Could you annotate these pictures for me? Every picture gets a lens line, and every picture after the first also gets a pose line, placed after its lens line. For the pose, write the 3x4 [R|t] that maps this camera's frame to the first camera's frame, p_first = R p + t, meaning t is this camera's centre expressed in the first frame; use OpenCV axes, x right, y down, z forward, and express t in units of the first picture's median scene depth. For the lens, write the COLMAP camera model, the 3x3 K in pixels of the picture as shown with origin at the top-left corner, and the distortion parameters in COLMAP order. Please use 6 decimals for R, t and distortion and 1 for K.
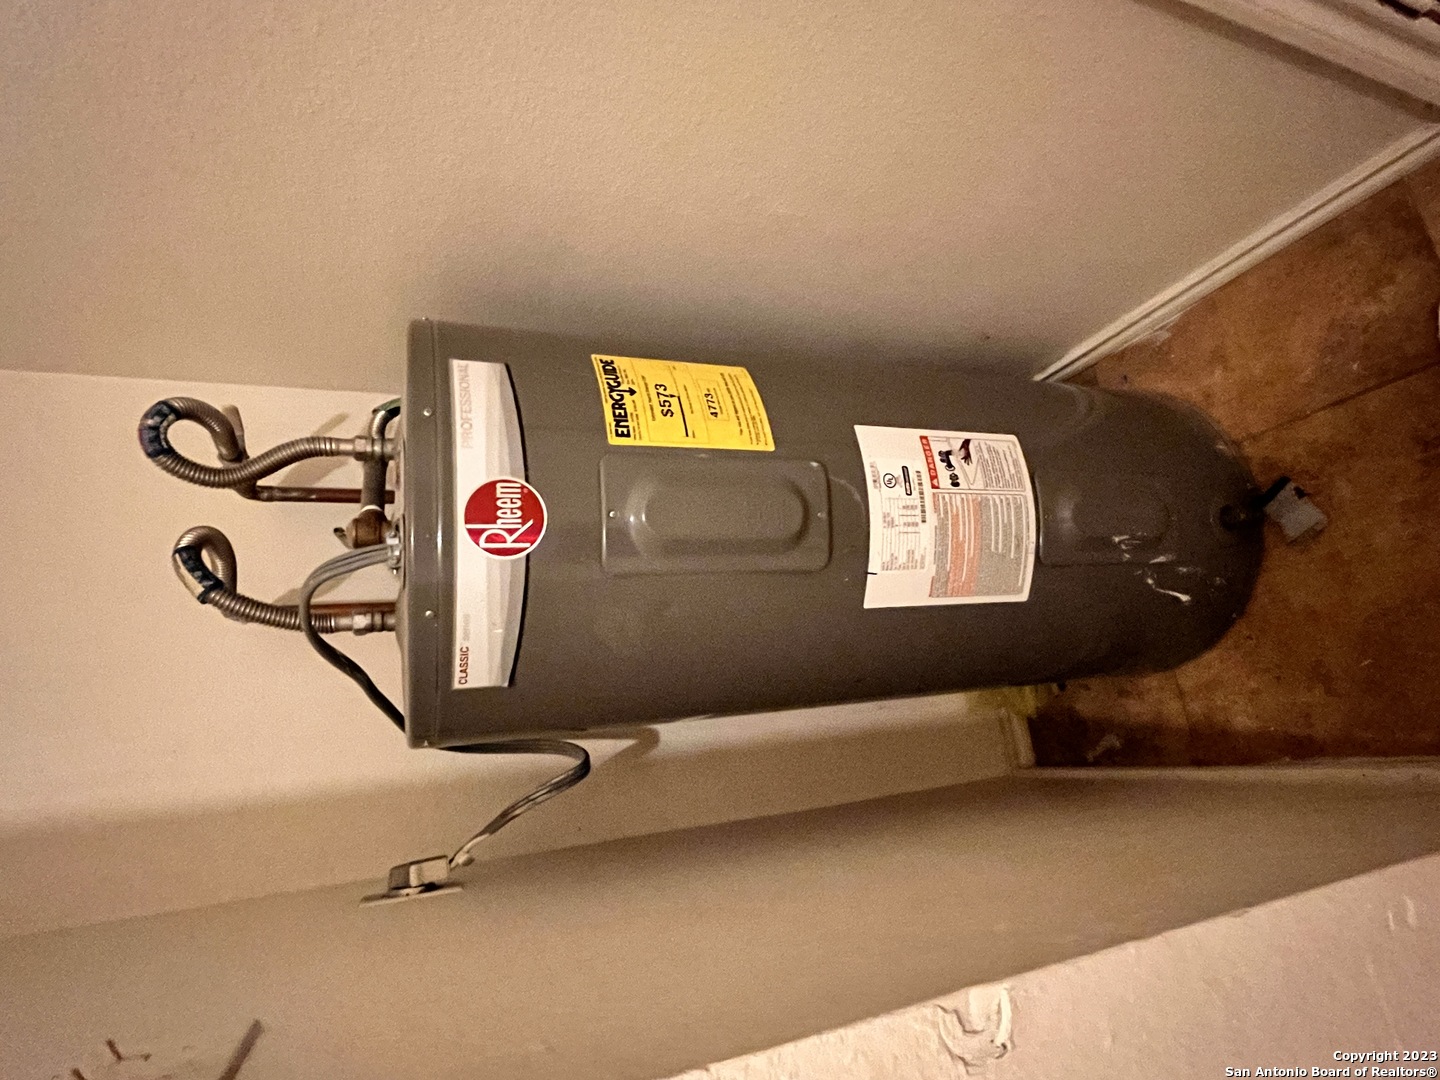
lens RADIAL K [[743.0, 0, 719.1], [0, 743.0, 540.5], [0, 0, 1]] dist [-0.003745, -0.000305]
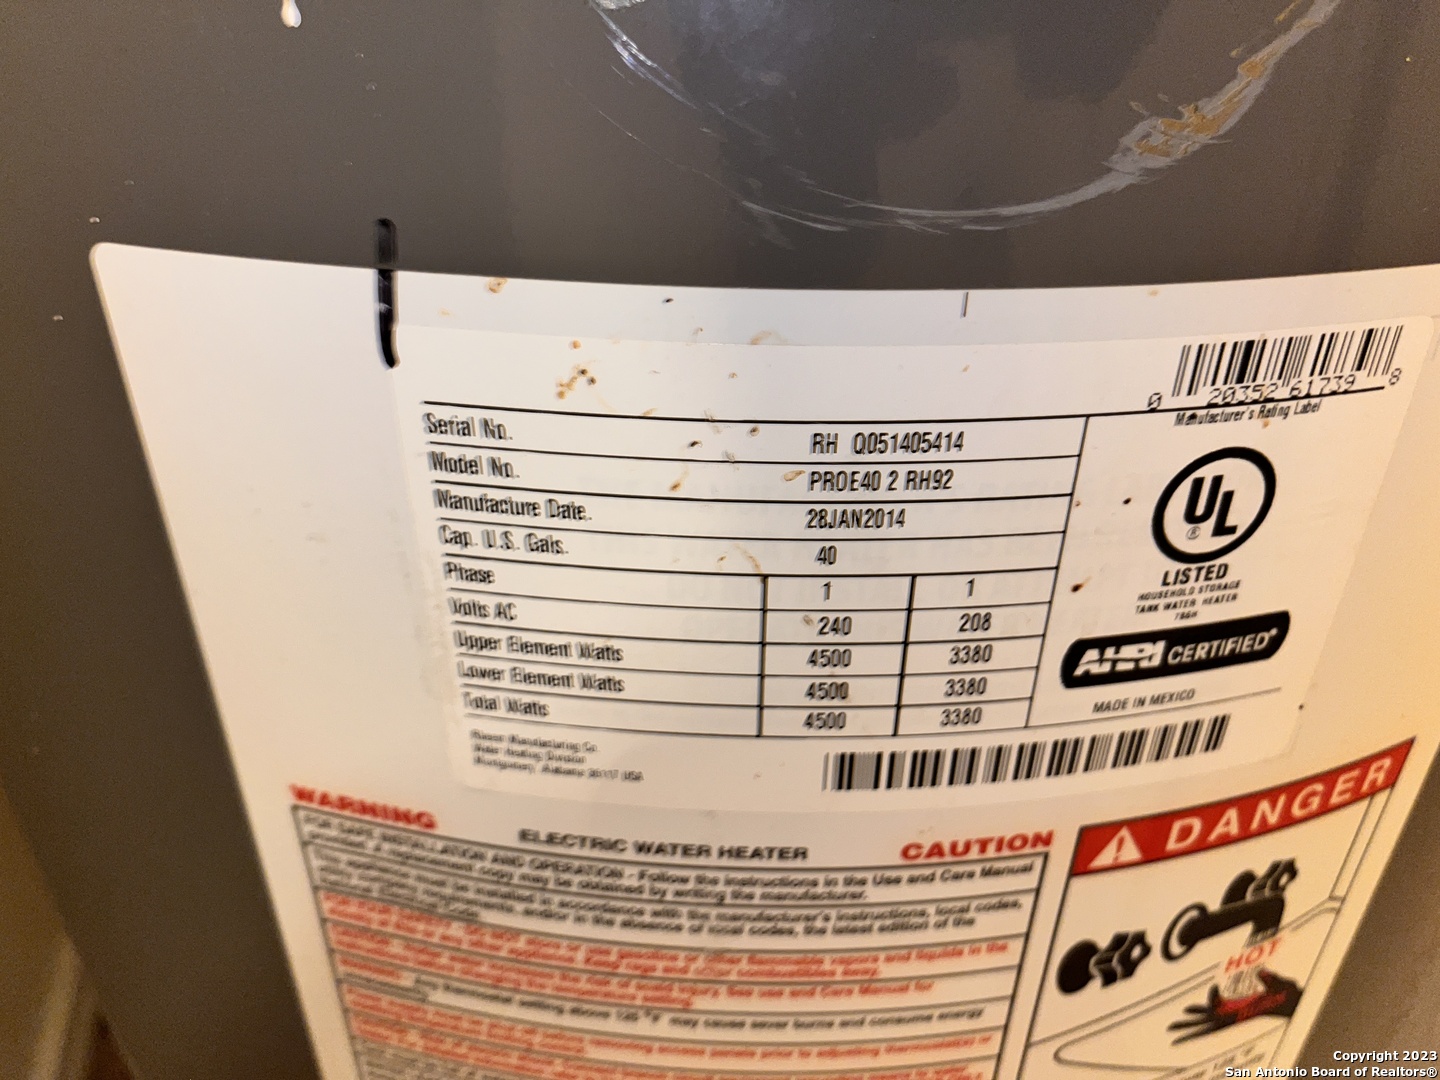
lens RADIAL K [[1087.3, 0, 721.1], [0, 1087.3, 541.4], [0, 0, 1]] dist [0.054240, -0.081684]
pose [[-0.018375, 0.988064, 0.152944, 0.206326], [-0.999797, -0.019420, 0.005340, -0.004475], [0.008247, -0.152815, 0.988220, 0.813351]]
